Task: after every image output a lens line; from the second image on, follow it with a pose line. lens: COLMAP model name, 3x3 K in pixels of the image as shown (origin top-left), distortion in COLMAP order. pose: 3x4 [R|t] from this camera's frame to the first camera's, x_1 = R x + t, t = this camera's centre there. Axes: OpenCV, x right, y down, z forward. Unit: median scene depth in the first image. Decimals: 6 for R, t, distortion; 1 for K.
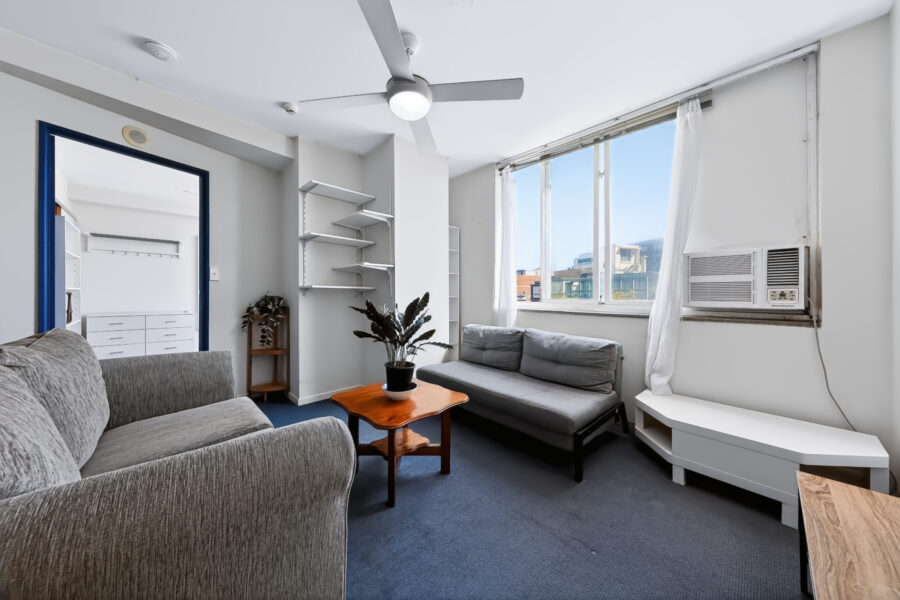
lens RADIAL K [[311.3, 0, 452.1], [0, 311.3, 296.2], [0, 0, 1]] dist [-0.000373, -0.000322]
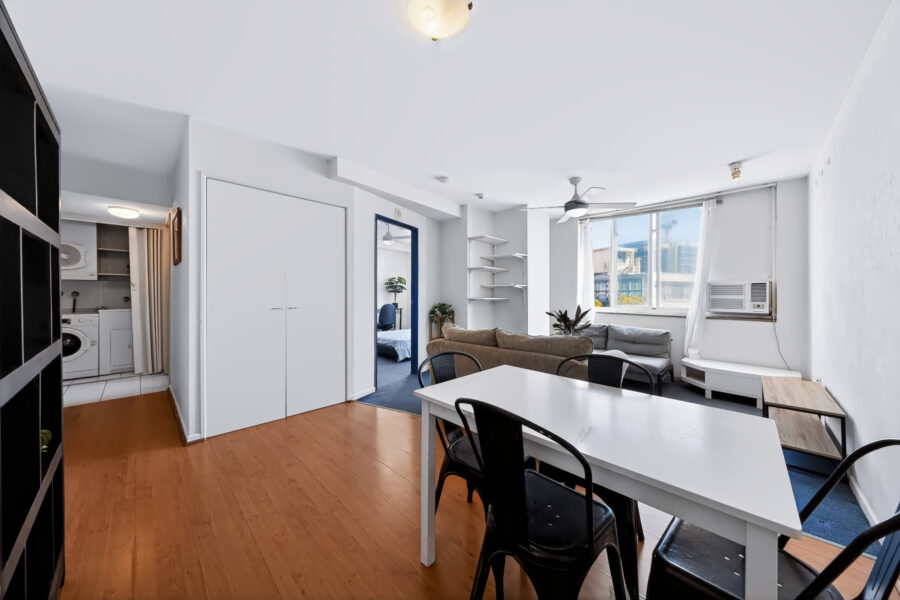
lens RADIAL K [[311.3, 0, 452.1], [0, 311.3, 296.2], [0, 0, 1]] dist [-0.000373, -0.000322]
pose [[0.999710, 0.000432, 0.024081, -0.794412], [-0.000498, 0.999996, 0.002717, -0.059773], [-0.024080, -0.002728, 0.999706, -0.791886]]
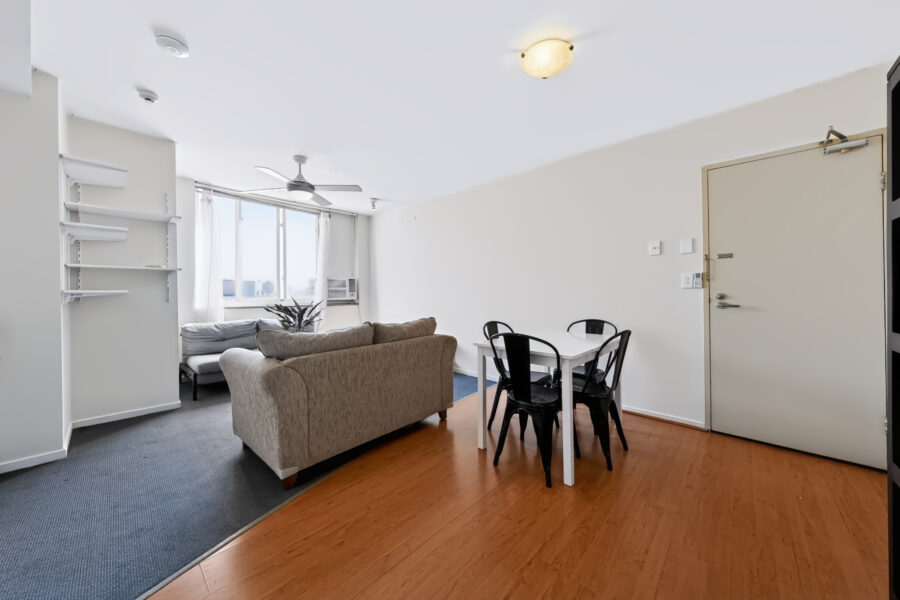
lens RADIAL K [[311.3, 0, 452.1], [0, 311.3, 296.2], [0, 0, 1]] dist [-0.000373, -0.000322]
pose [[-0.057881, -0.021088, 0.998101, -1.628785], [0.000218, 0.999777, 0.021136, -0.045714], [-0.998323, 0.001441, -0.057864, 0.189479]]
